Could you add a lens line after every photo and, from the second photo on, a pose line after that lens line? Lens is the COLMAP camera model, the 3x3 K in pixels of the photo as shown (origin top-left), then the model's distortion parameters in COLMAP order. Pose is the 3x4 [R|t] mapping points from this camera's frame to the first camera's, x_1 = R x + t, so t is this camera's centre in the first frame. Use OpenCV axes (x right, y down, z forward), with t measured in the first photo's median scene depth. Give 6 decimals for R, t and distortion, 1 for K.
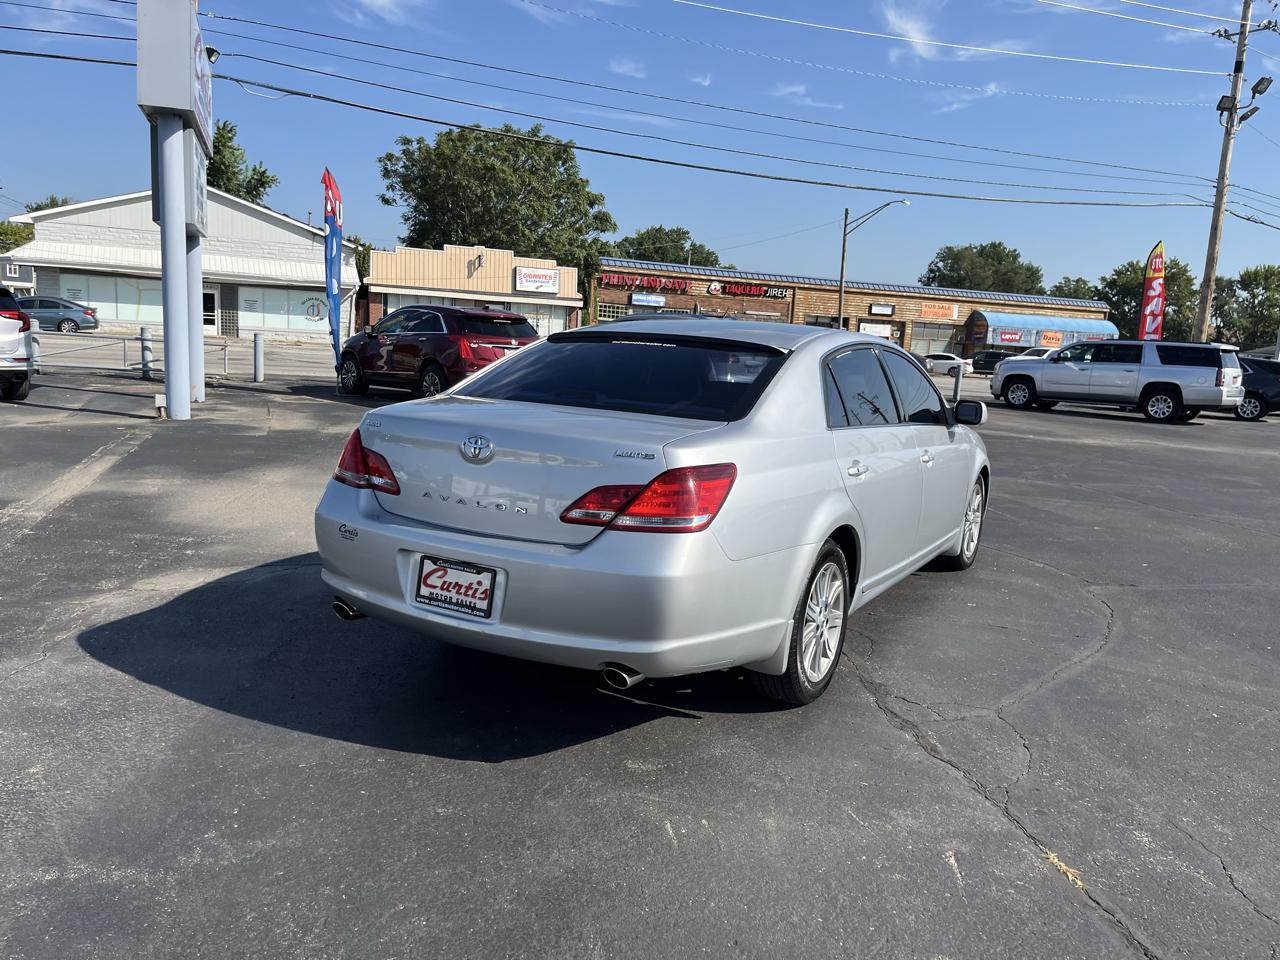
lens RADIAL K [[972.4, 0, 652.8], [0, 972.4, 480.4], [0, 0, 1]] dist [0.068335, -0.091177]
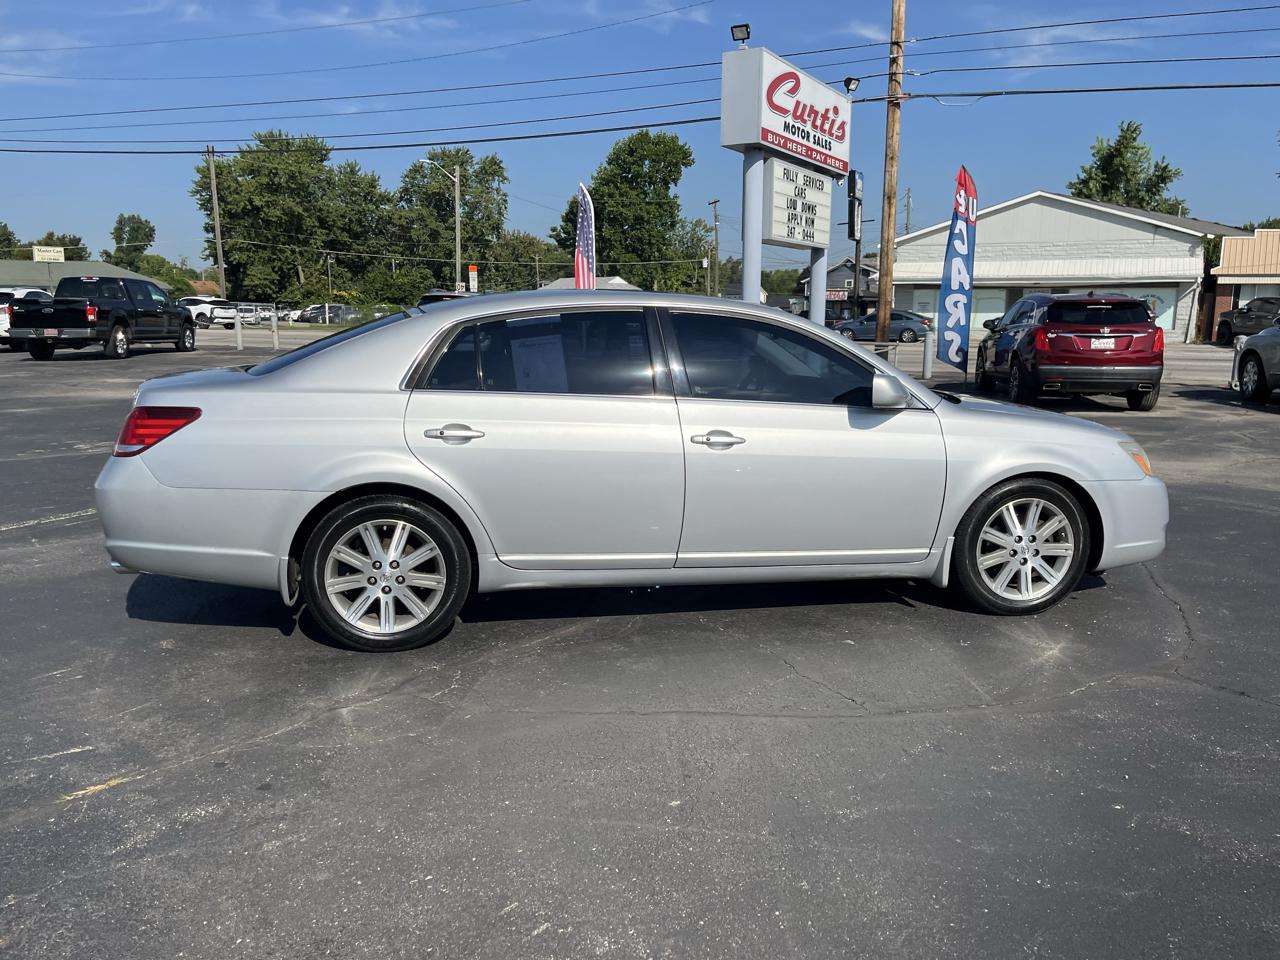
lens RADIAL K [[972.2, 0, 651.2], [0, 972.2, 468.1], [0, 0, 1]] dist [0.065188, -0.085998]
pose [[0.631253, 0.072411, -0.772190, 0.093150], [-0.086567, 0.995989, 0.022631, -0.001361], [0.770731, 0.052560, 0.634989, 0.045402]]
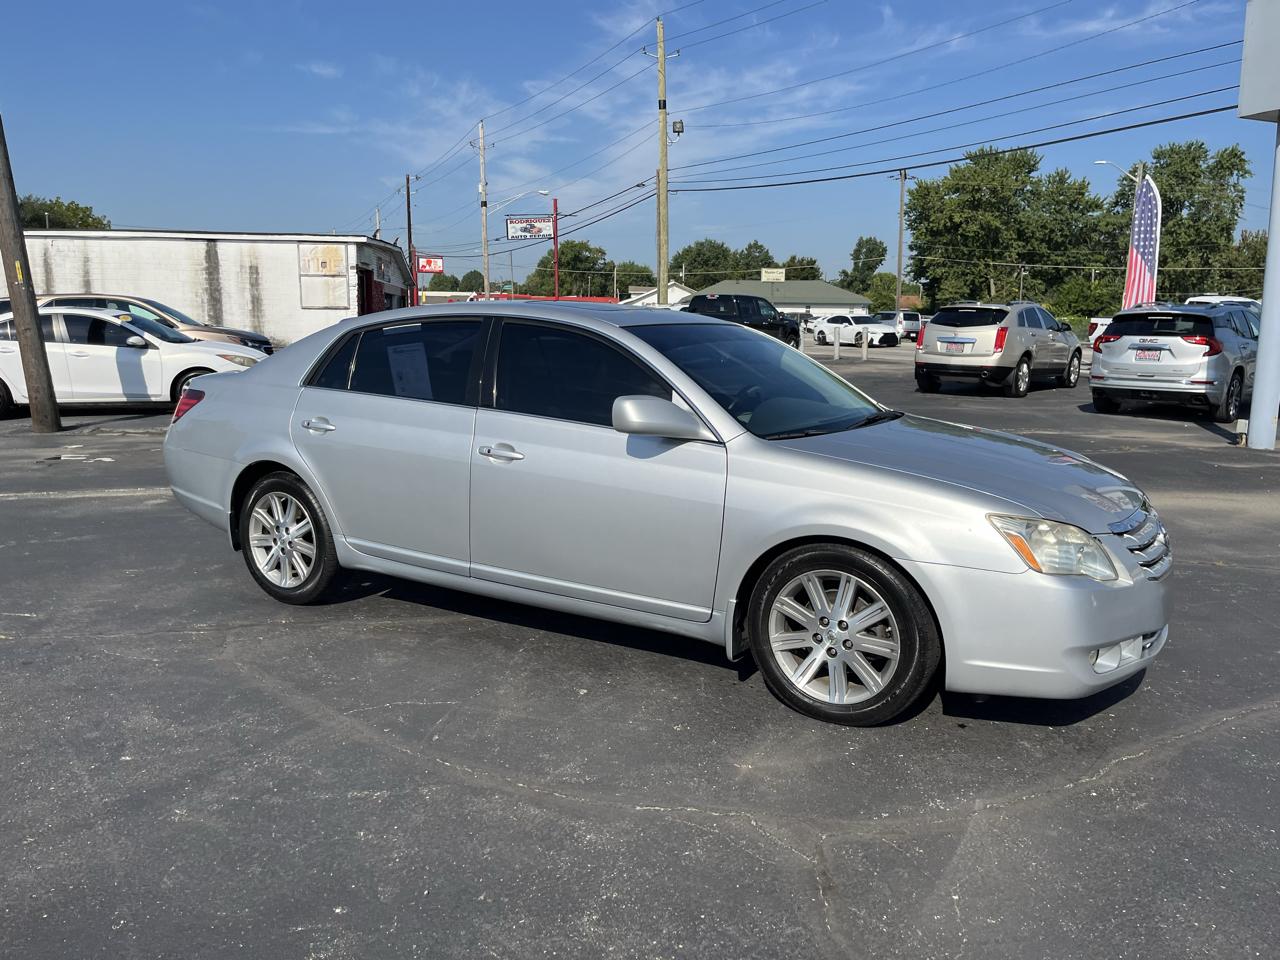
lens RADIAL K [[972.2, 0, 652.5], [0, 972.2, 463.3], [0, 0, 1]] dist [0.065188, -0.085998]
pose [[-0.013546, 0.093136, -0.995561, 0.114101], [-0.160830, 0.982486, 0.094101, -0.011681], [0.986889, 0.161391, 0.001671, 0.118310]]
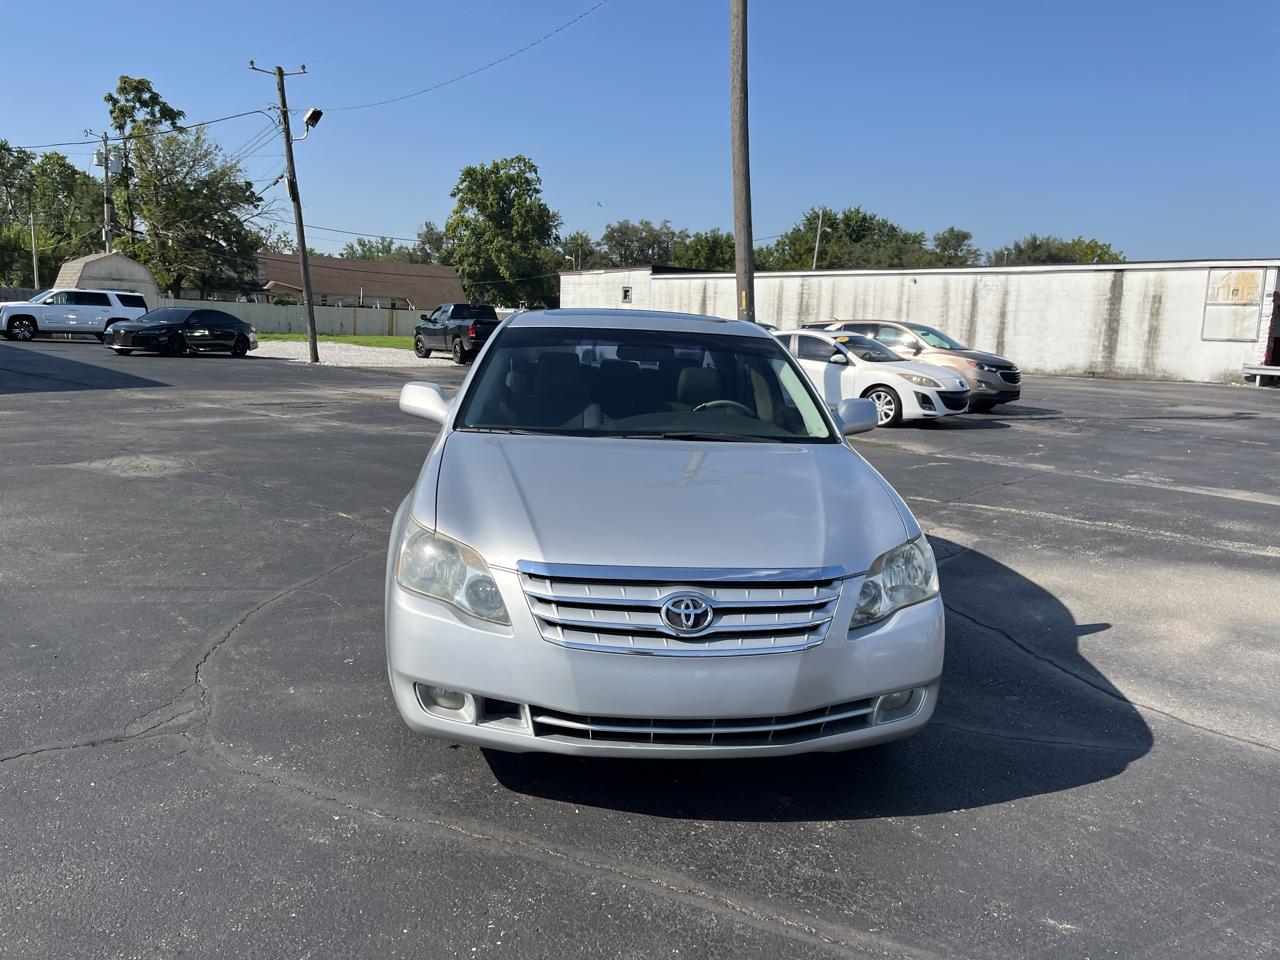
lens RADIAL K [[972.2, 0, 652.7], [0, 972.2, 466.6], [0, 0, 1]] dist [0.065188, -0.085998]
pose [[-0.819959, -0.004276, -0.572406, 0.071352], [-0.166980, 0.958267, 0.232038, -0.026310], [0.547525, 0.285842, -0.786454, 0.199786]]
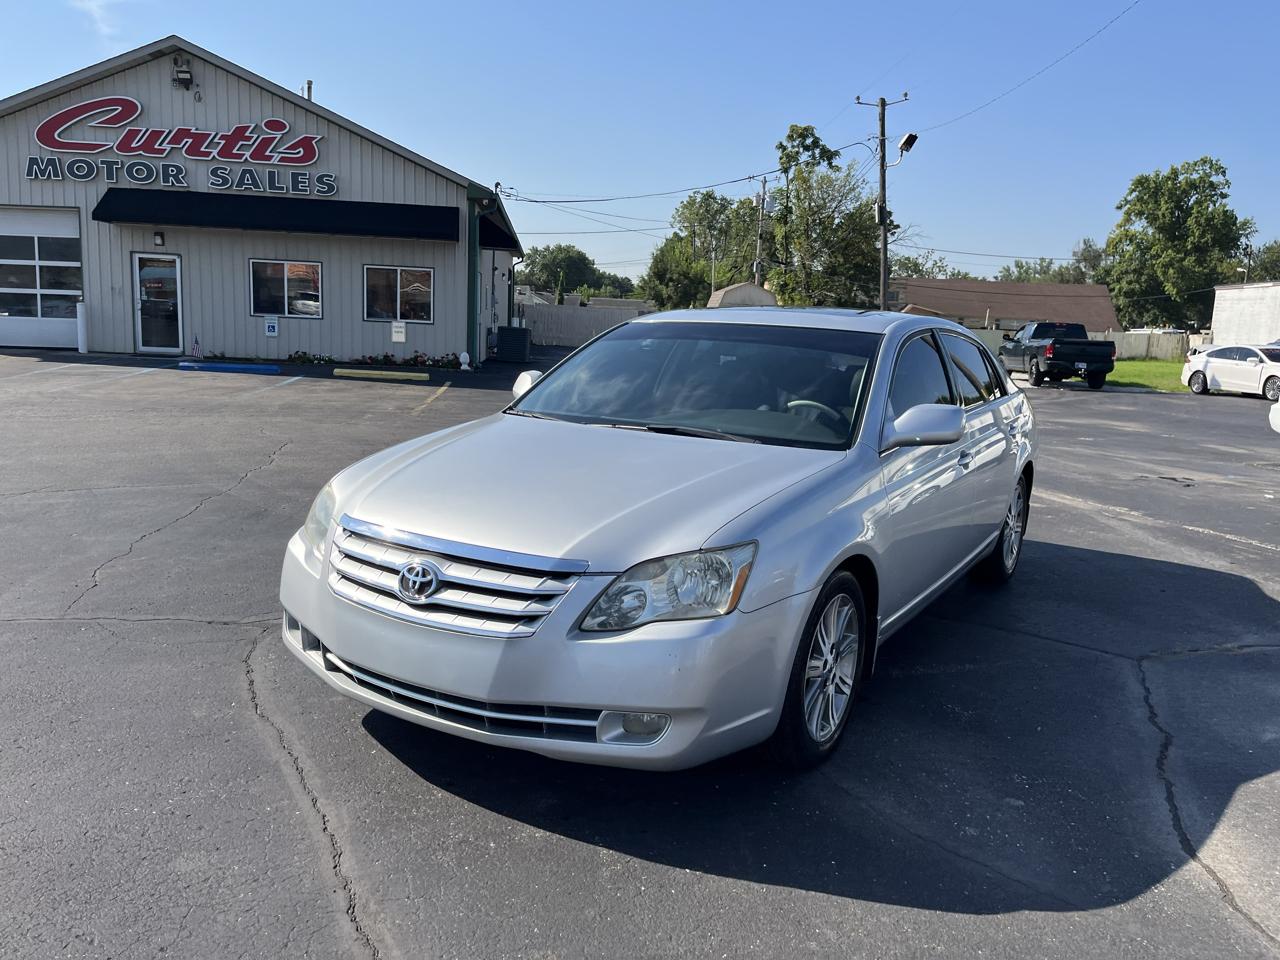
lens RADIAL K [[972.2, 0, 654.6], [0, 972.2, 480.1], [0, 0, 1]] dist [0.065188, -0.085998]
pose [[-0.994605, -0.101855, 0.019659, 0.022792], [-0.090967, 0.947468, 0.306641, -0.030193], [-0.049859, 0.303199, -0.951622, 0.211746]]
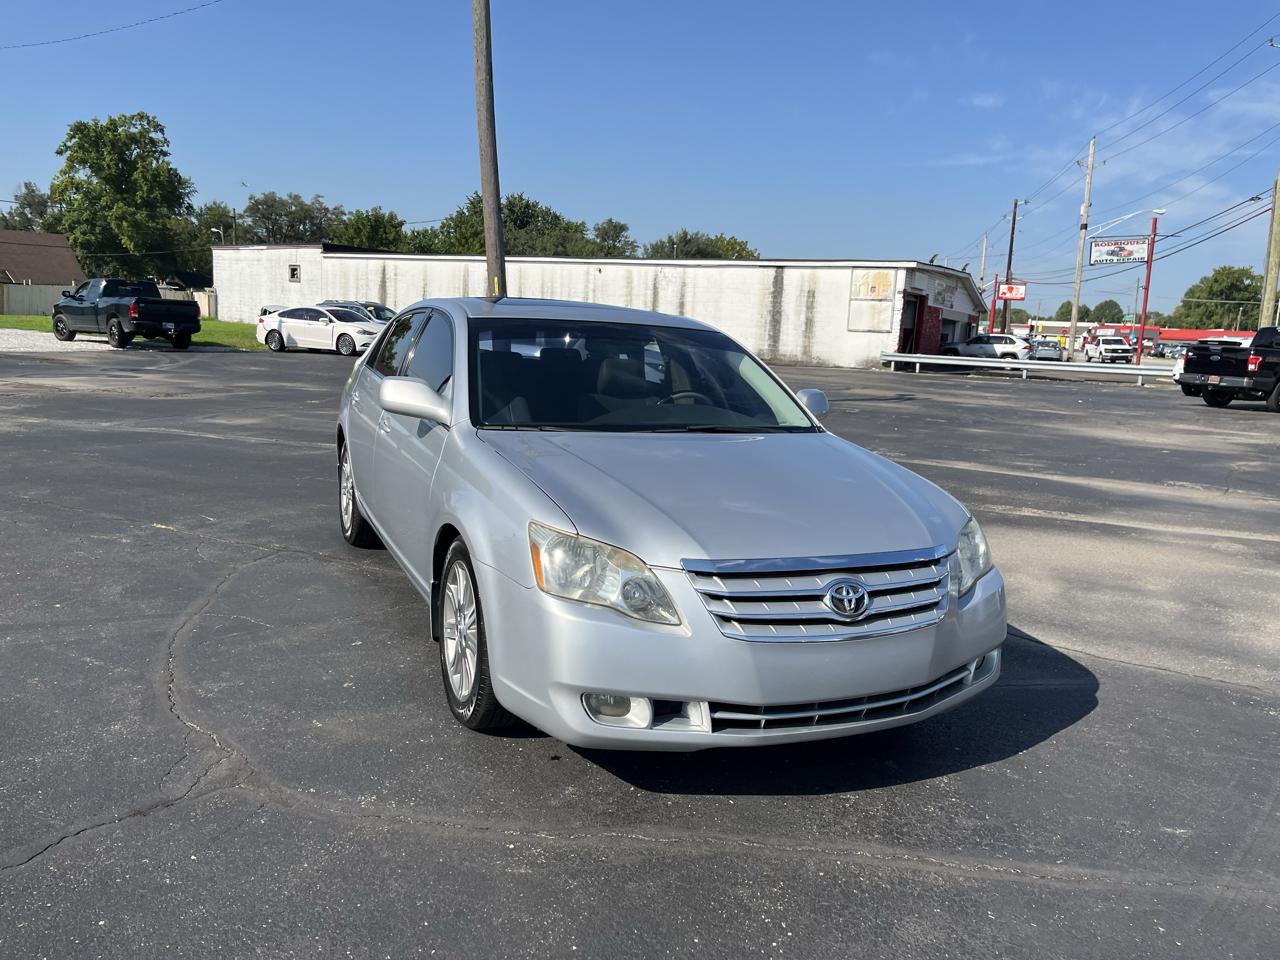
lens RADIAL K [[972.2, 0, 652.6], [0, 972.2, 465.0], [0, 0, 1]] dist [0.065188, -0.085998]
pose [[-0.582107, 0.030040, -0.812557, 0.092435], [-0.203758, 0.962043, 0.181536, -0.021614], [0.787168, 0.271239, -0.553891, 0.180324]]
